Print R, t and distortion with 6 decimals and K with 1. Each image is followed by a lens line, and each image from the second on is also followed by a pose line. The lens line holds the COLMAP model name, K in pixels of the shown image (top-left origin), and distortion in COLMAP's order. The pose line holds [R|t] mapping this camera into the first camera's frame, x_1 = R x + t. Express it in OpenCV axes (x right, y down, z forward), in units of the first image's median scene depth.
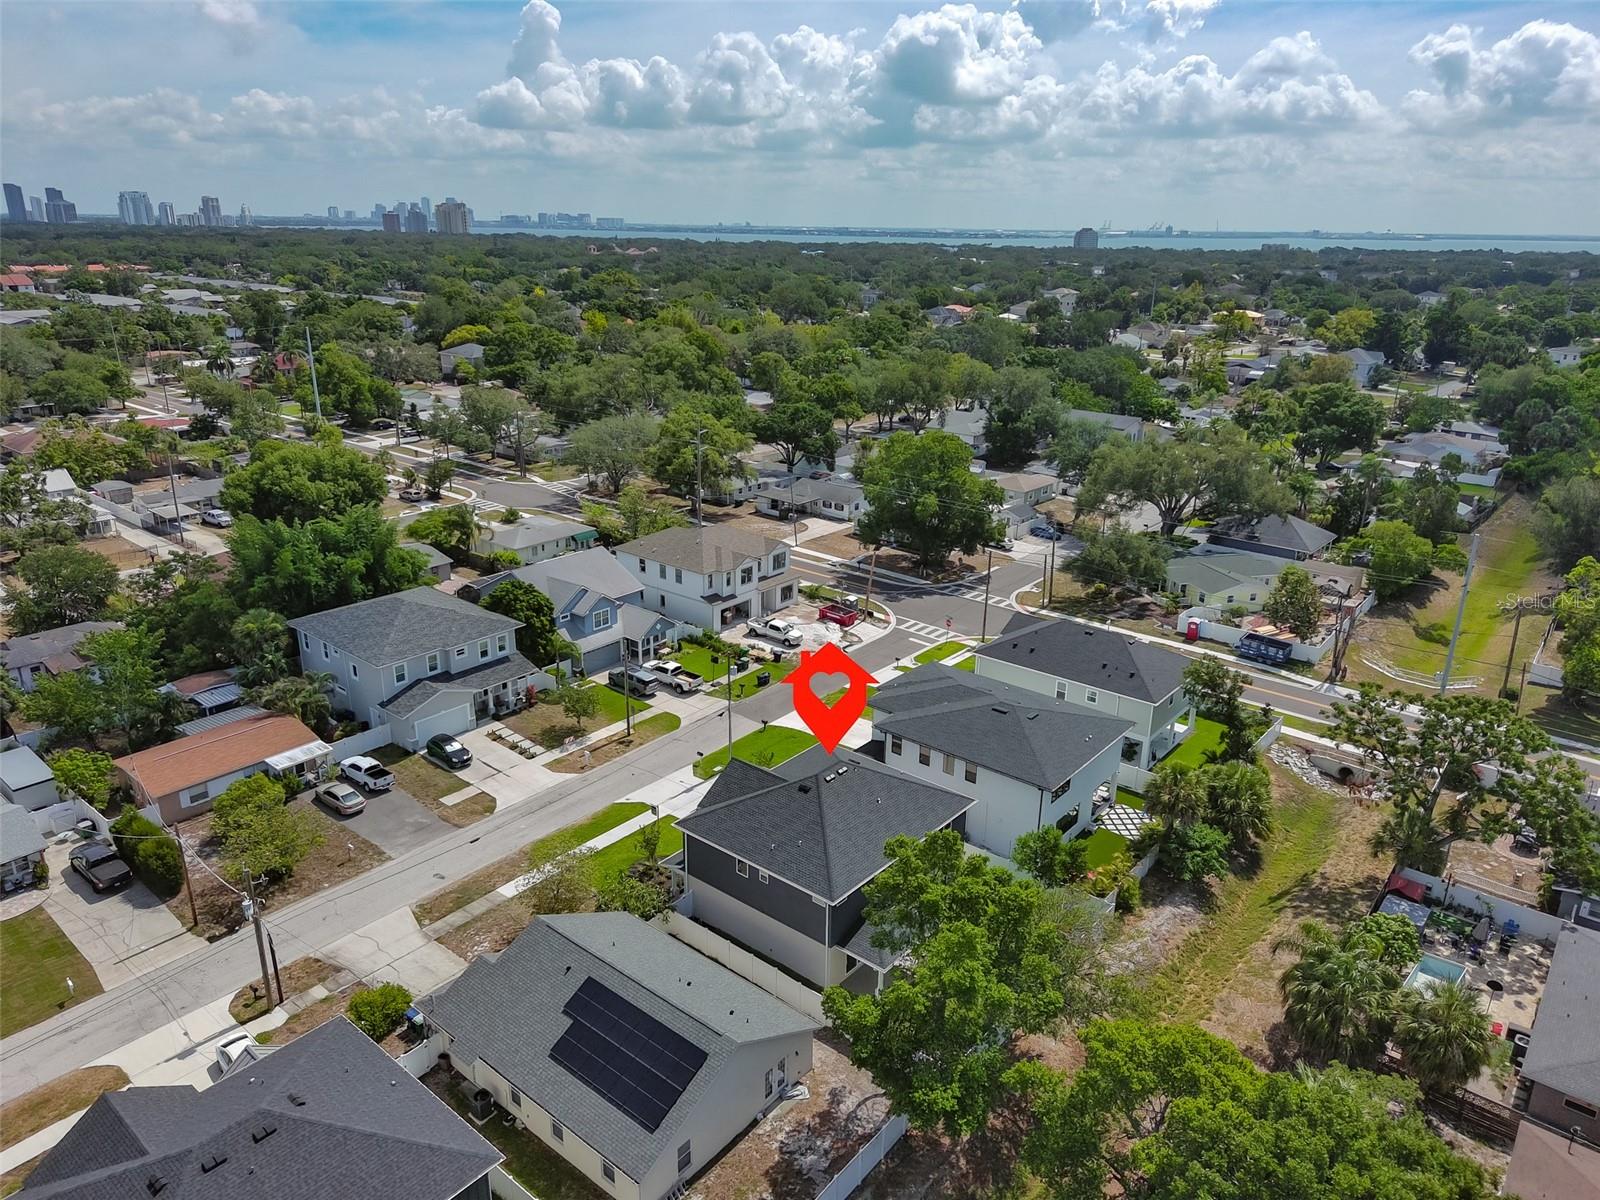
lens RADIAL K [[1078.0, 0, 793.2], [0, 1078.0, 599.4], [0, 0, 1]] dist [0.021480, -0.019008]
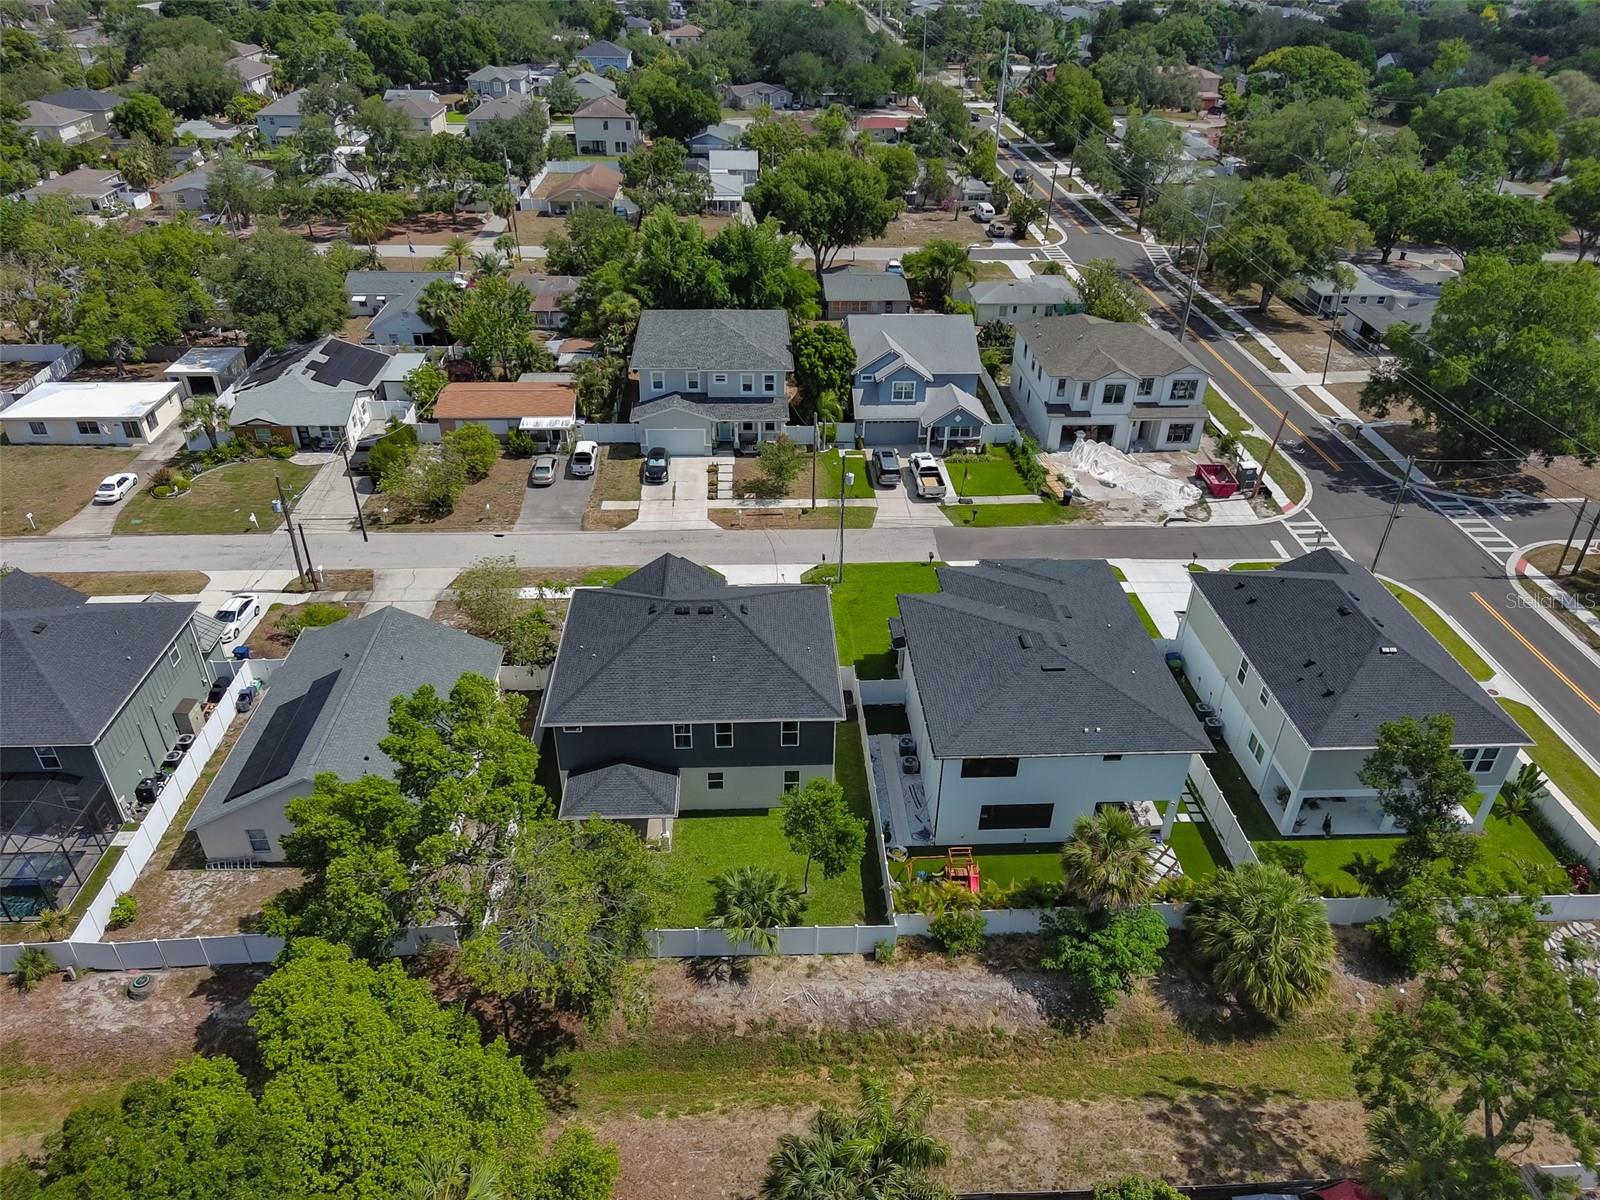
lens RADIAL K [[1078.0, 0, 802.9], [0, 1078.0, 600.6], [0, 0, 1]] dist [0.021480, -0.019008]
pose [[0.680449, 0.395195, -0.617098, 0.435061], [-0.245965, 0.916433, 0.315677, -0.095302], [0.690283, -0.063018, 0.720790, 0.310751]]
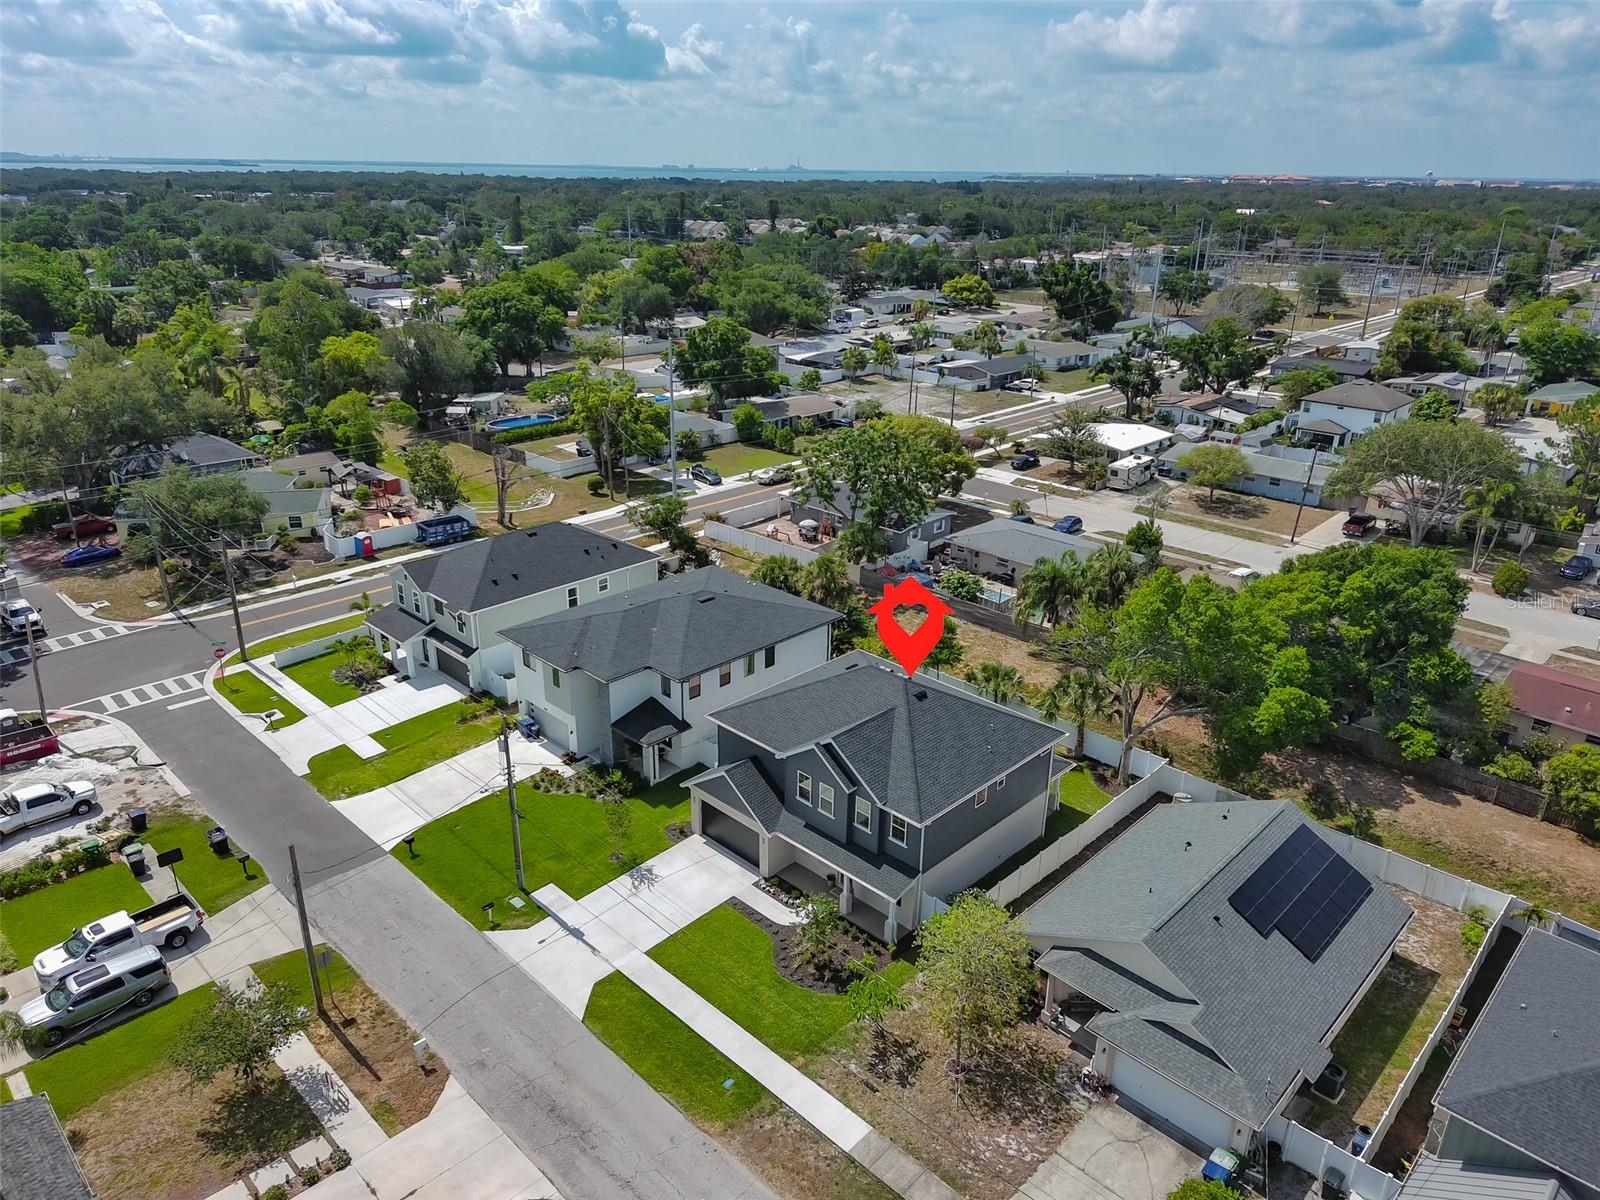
lens RADIAL K [[1078.0, 0, 789.6], [0, 1078.0, 610.8], [0, 0, 1]] dist [0.021480, -0.019008]
pose [[0.082951, -0.389223, 0.917401, -0.516850], [0.316762, 0.883129, 0.346041, -0.145093], [-0.944871, 0.261893, 0.196547, 0.625900]]
